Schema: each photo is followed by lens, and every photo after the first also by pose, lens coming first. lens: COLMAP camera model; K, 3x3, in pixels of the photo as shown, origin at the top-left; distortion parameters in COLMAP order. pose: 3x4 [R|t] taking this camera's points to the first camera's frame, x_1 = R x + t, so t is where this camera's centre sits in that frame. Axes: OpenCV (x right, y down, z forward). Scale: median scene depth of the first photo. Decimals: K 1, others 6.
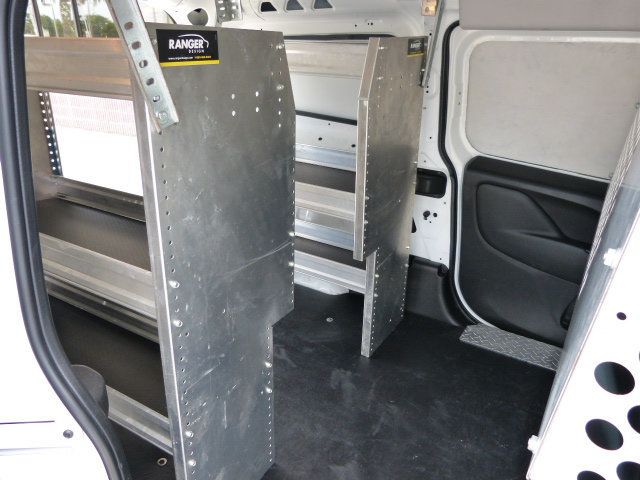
lens RADIAL K [[476.2, 0, 320.0], [0, 476.2, 240.0], [0, 0, 1]] dist [-0.036940, 0.023982]
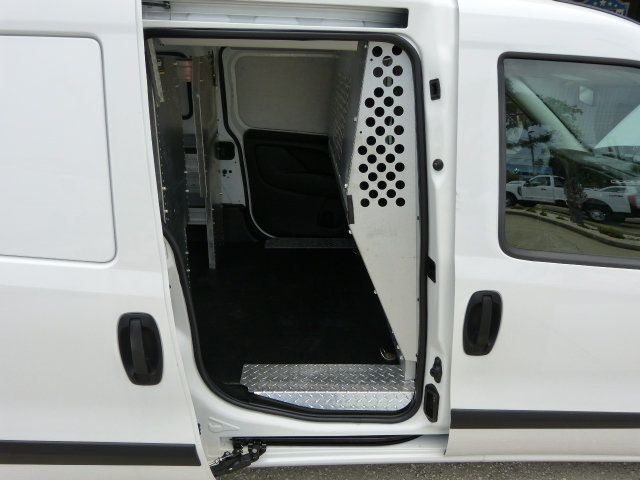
lens RADIAL K [[476.2, 0, 320.0], [0, 476.2, 240.0], [0, 0, 1]] dist [-0.036940, 0.023982]
pose [[0.823417, -0.207018, 0.528326, -0.390056], [0.212557, 0.975813, 0.051081, 0.152951], [-0.526122, 0.070238, 0.847504, -0.431198]]
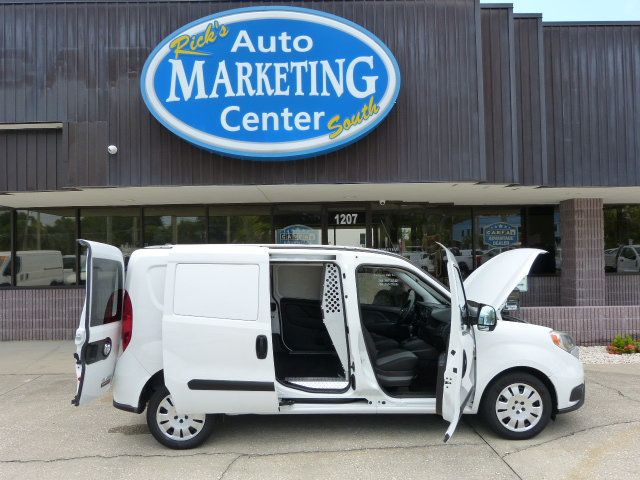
lens RADIAL K [[476.4, 0, 319.6], [0, 476.4, 240.8], [0, 0, 1]] dist [-0.028244, 0.011093]
pose [[0.829673, 0.001459, 0.558248, -1.372512], [0.225358, 0.914019, -0.337317, 0.669321], [-0.510741, 0.405669, 0.758008, -1.893910]]
